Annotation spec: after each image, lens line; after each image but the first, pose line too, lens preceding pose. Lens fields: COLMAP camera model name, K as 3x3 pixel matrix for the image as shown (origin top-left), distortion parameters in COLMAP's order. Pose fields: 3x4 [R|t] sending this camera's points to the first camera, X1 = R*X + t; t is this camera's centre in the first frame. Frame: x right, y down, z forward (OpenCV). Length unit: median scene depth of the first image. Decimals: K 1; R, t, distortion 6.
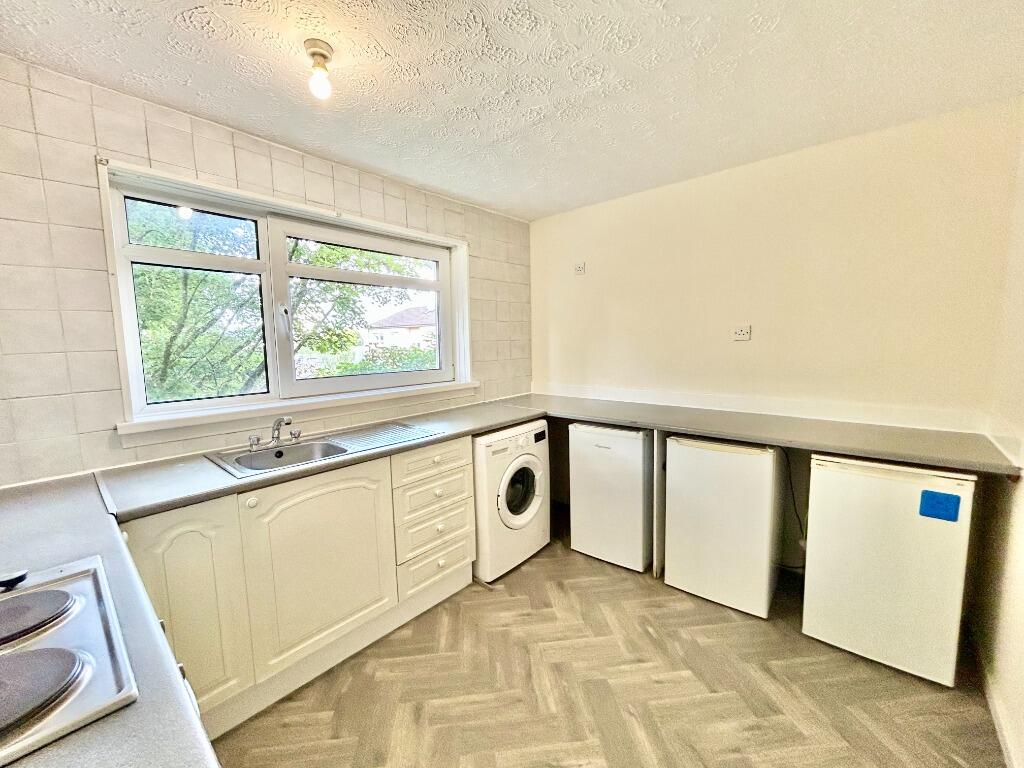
lens RADIAL K [[415.6, 0, 511.0], [0, 415.6, 384.1], [0, 0, 1]] dist [-0.001528, -0.000060]
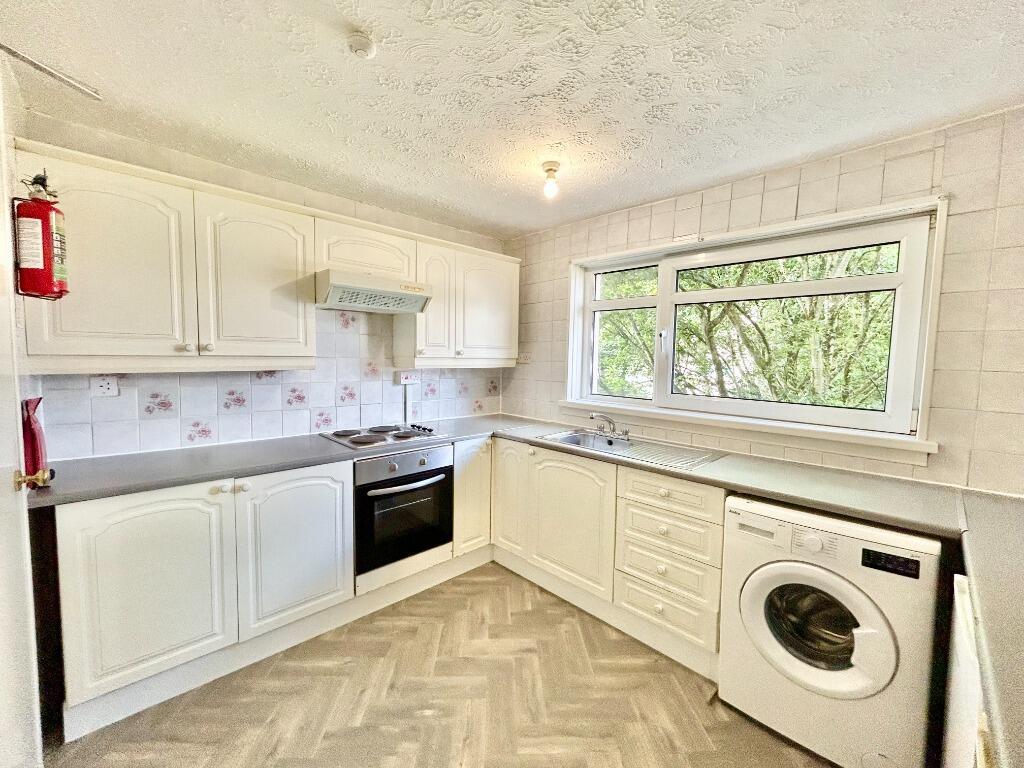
lens RADIAL K [[415.6, 0, 511.0], [0, 415.6, 384.1], [0, 0, 1]] dist [-0.001528, -0.000060]
pose [[-0.076110, 0.086553, -0.993336, 0.774934], [-0.125370, 0.987489, 0.095649, -0.104035], [0.989186, 0.131814, -0.064306, 0.736772]]
